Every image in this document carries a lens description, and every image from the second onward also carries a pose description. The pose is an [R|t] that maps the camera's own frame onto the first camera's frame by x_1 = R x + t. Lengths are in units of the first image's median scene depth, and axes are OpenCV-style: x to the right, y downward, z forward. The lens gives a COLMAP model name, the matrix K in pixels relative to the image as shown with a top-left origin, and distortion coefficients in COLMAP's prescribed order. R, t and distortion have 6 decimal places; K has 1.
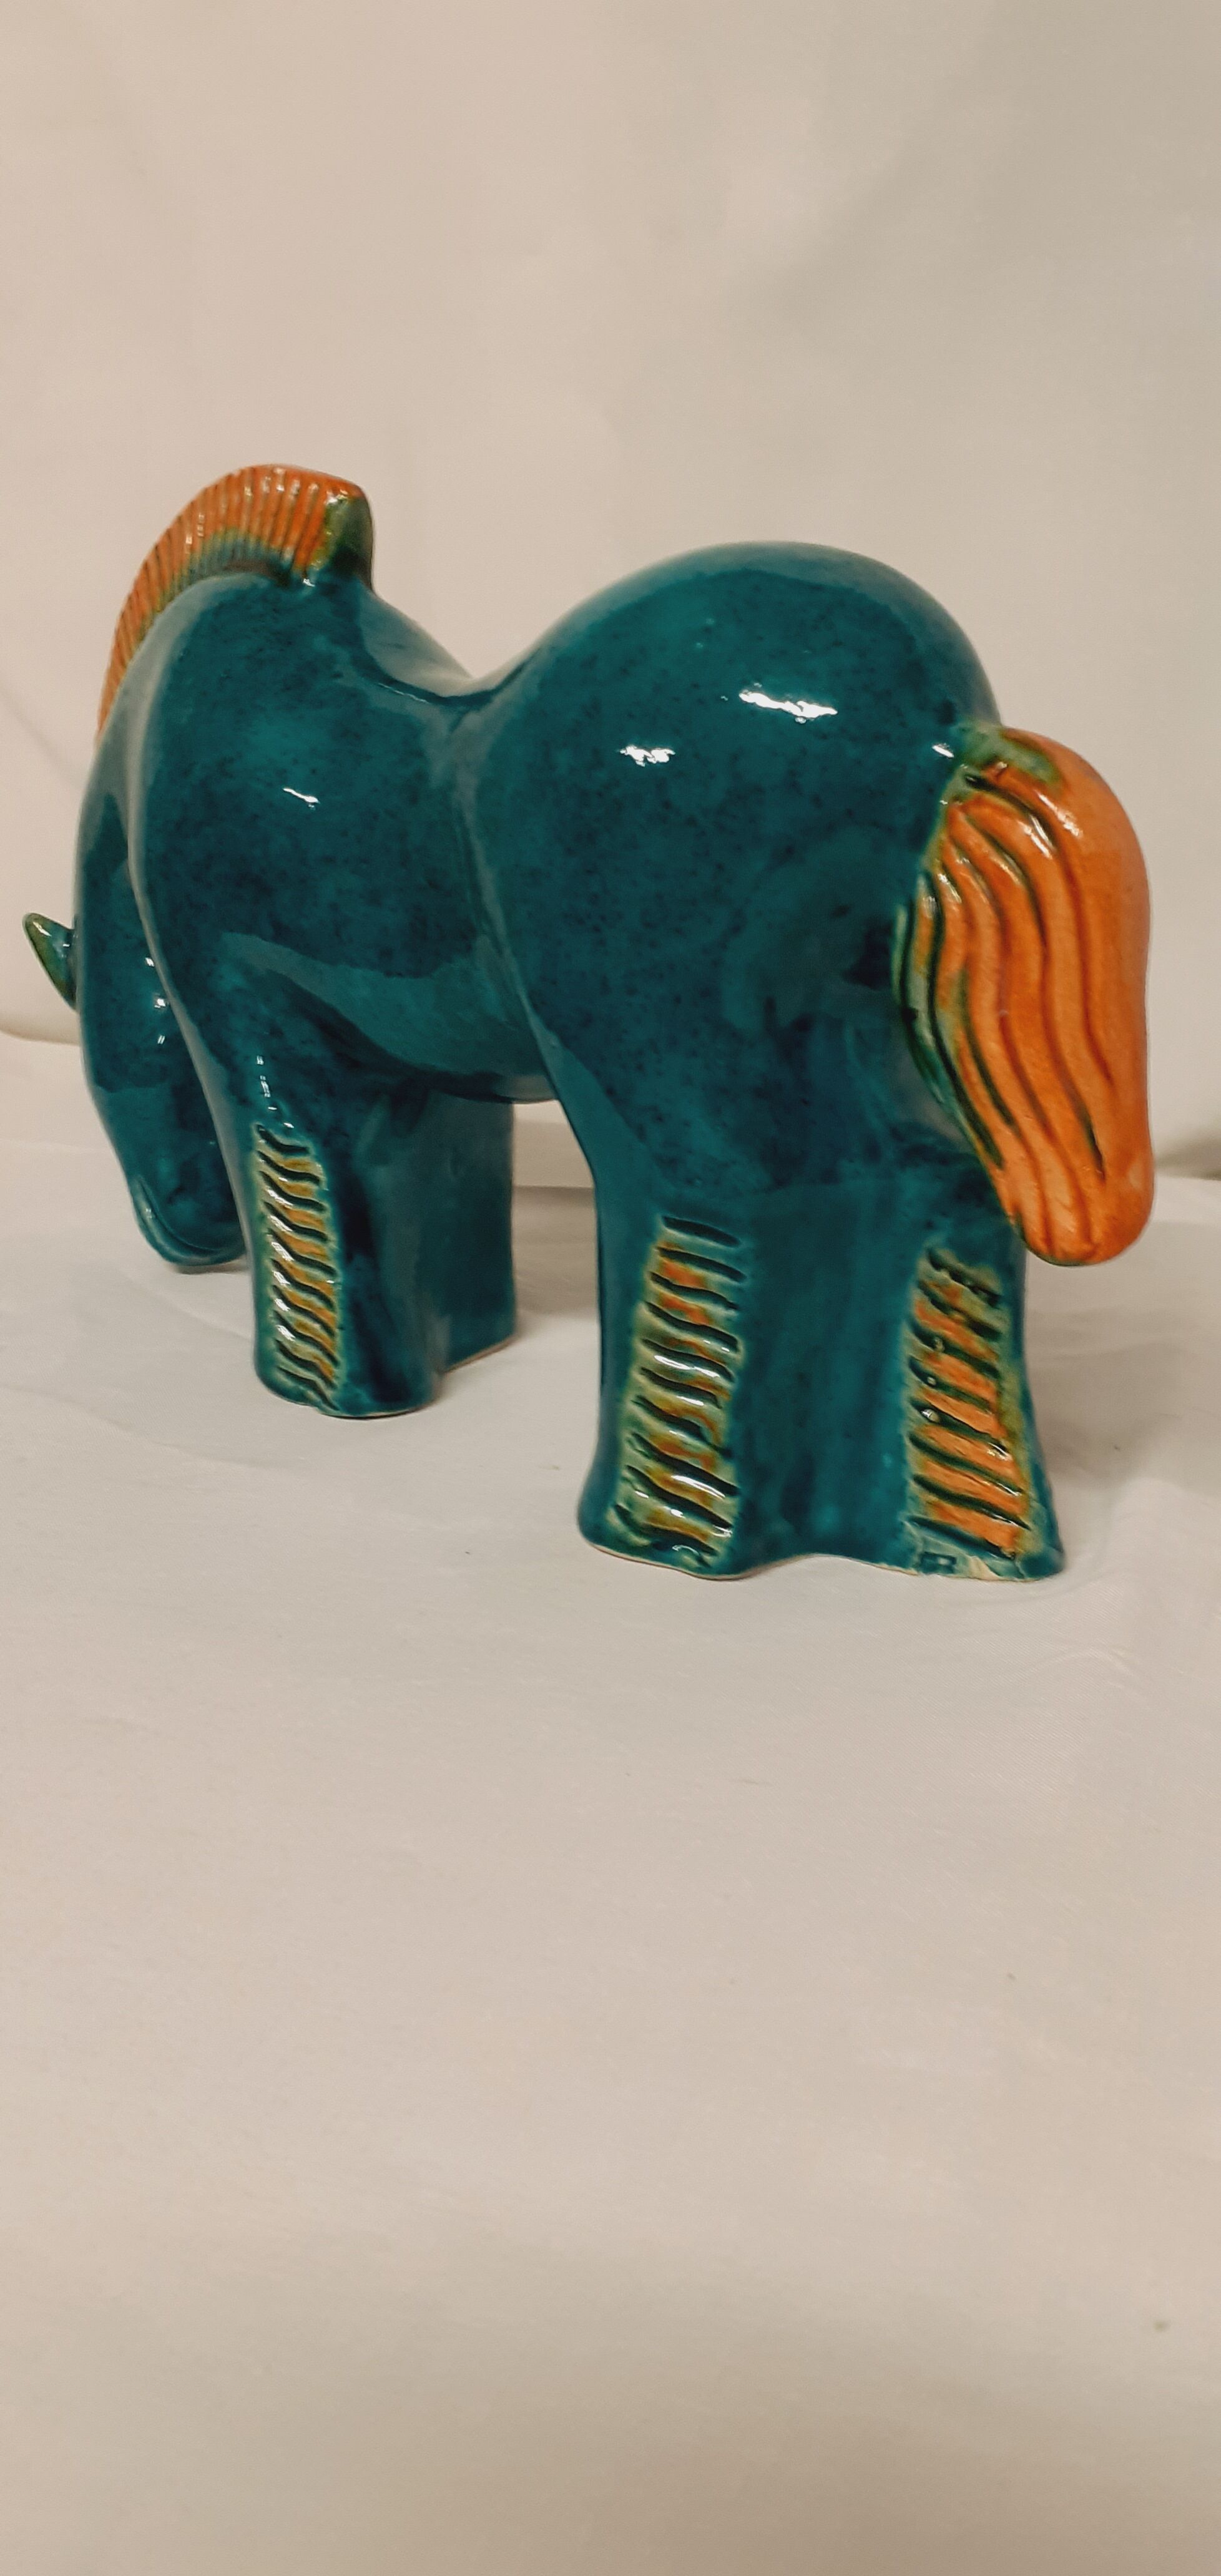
lens RADIAL K [[2064.4, 0, 610.5], [0, 2064.4, 1288.0], [0, 0, 1]] dist [0.068956, -0.136774]
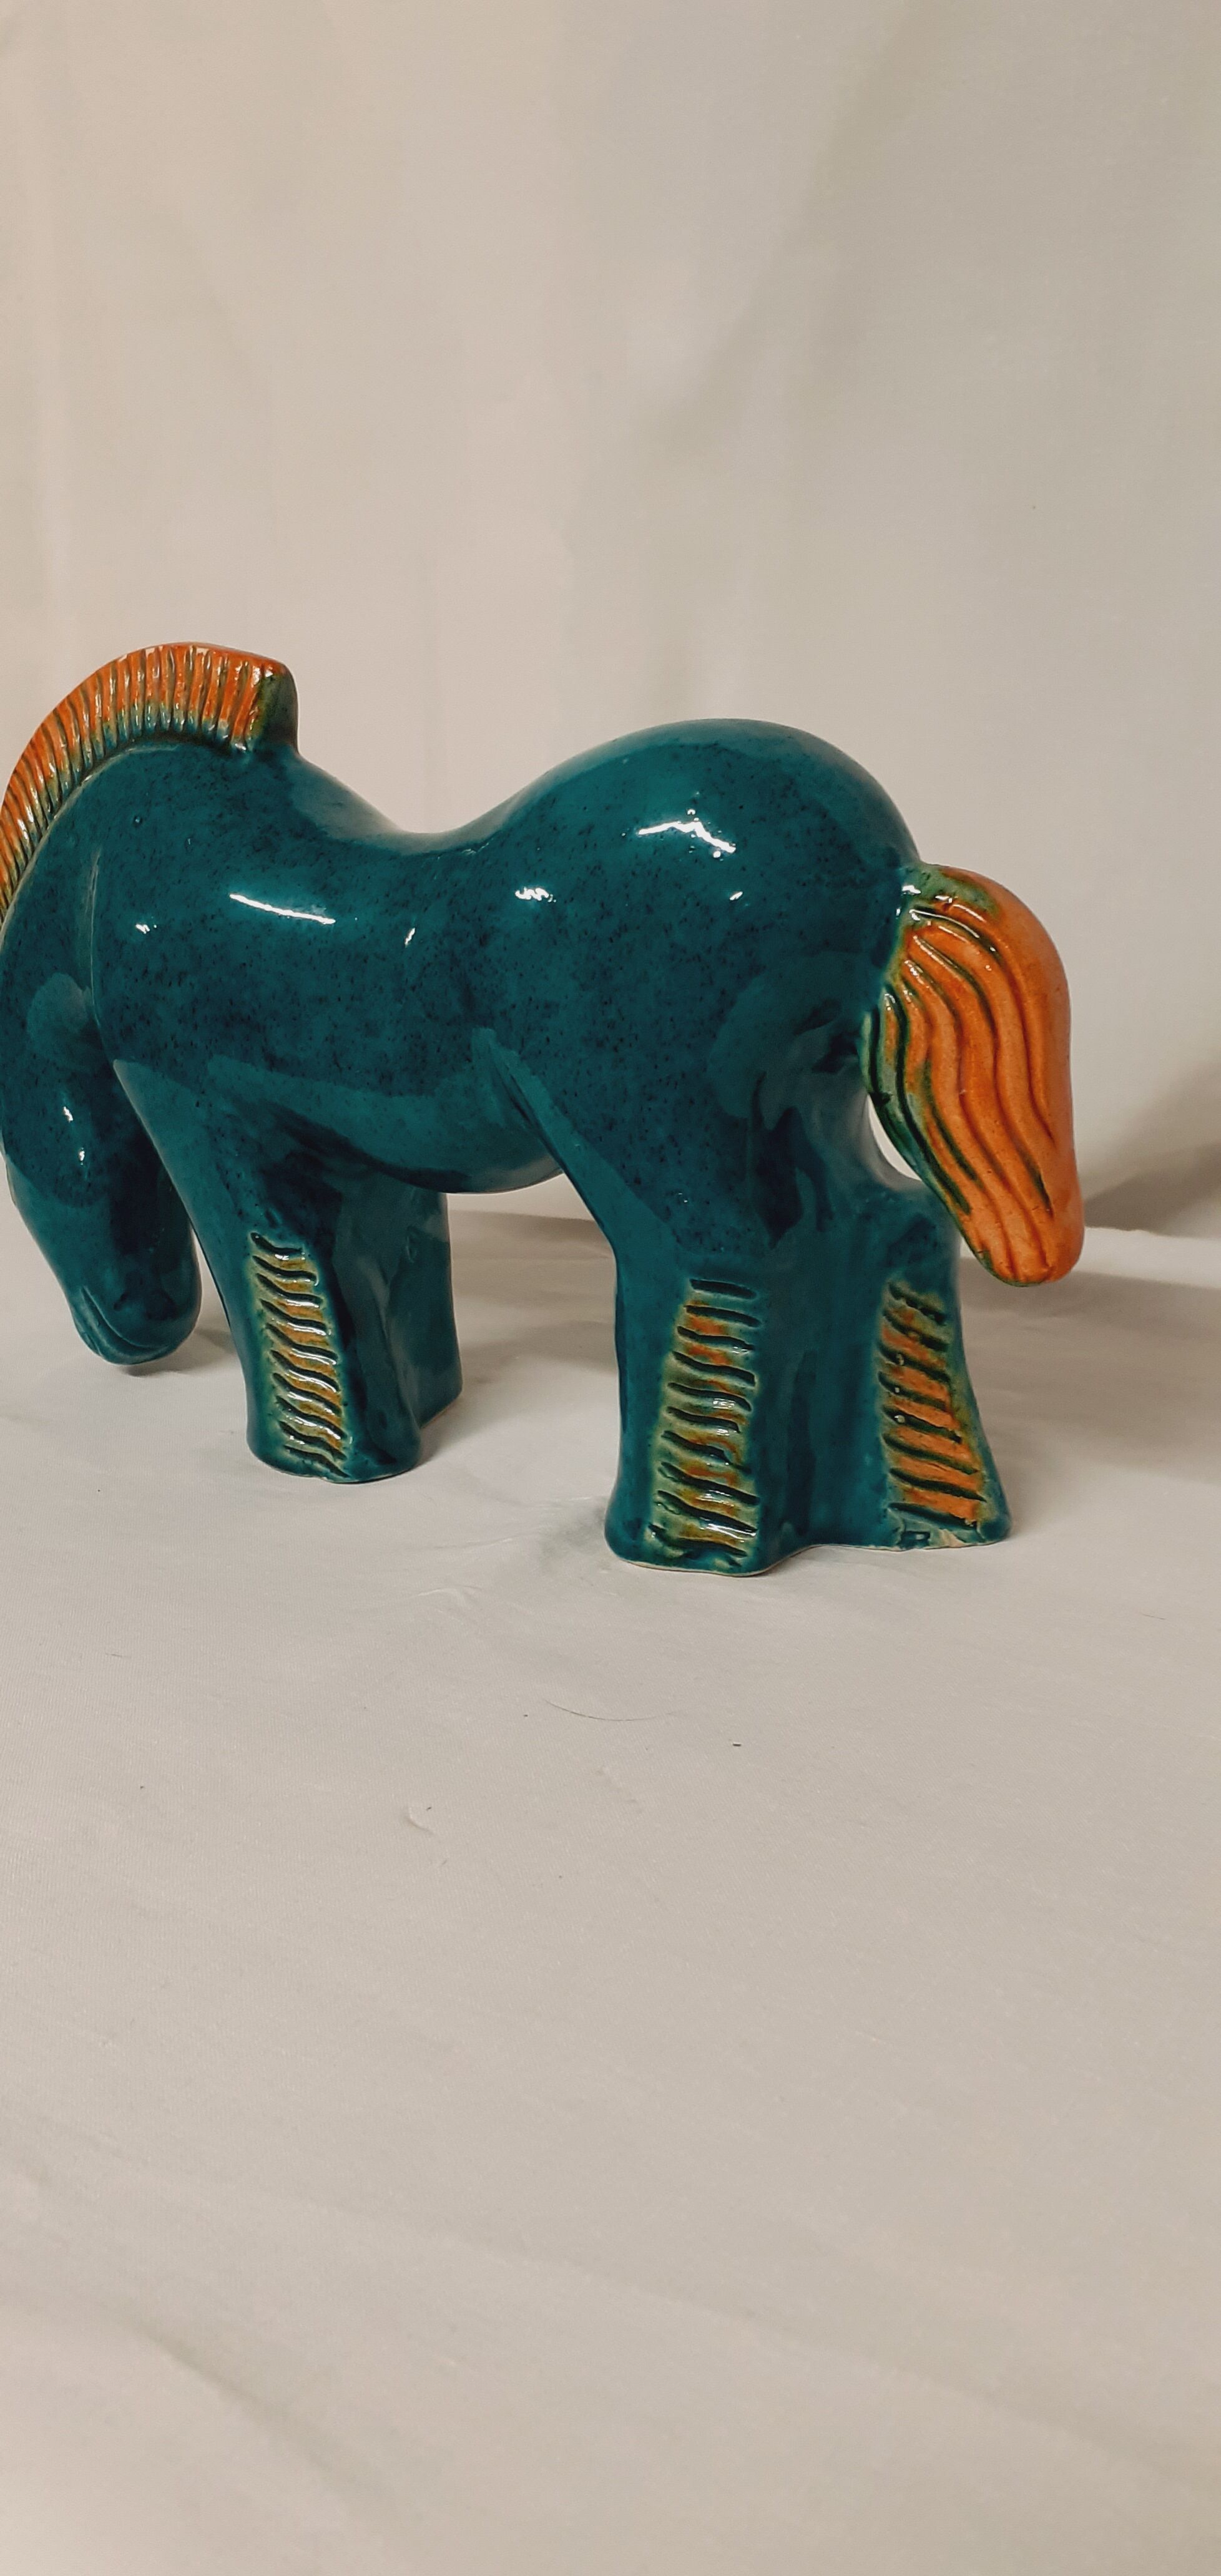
lens RADIAL K [[2064.4, 0, 610.5], [0, 2064.4, 1288.0], [0, 0, 1]] dist [0.068956, -0.136774]
pose [[0.975522, -0.106100, 0.192612, -0.238979], [0.108543, 0.994089, -0.002147, -0.030784], [-0.191245, 0.023001, 0.981273, -0.164137]]
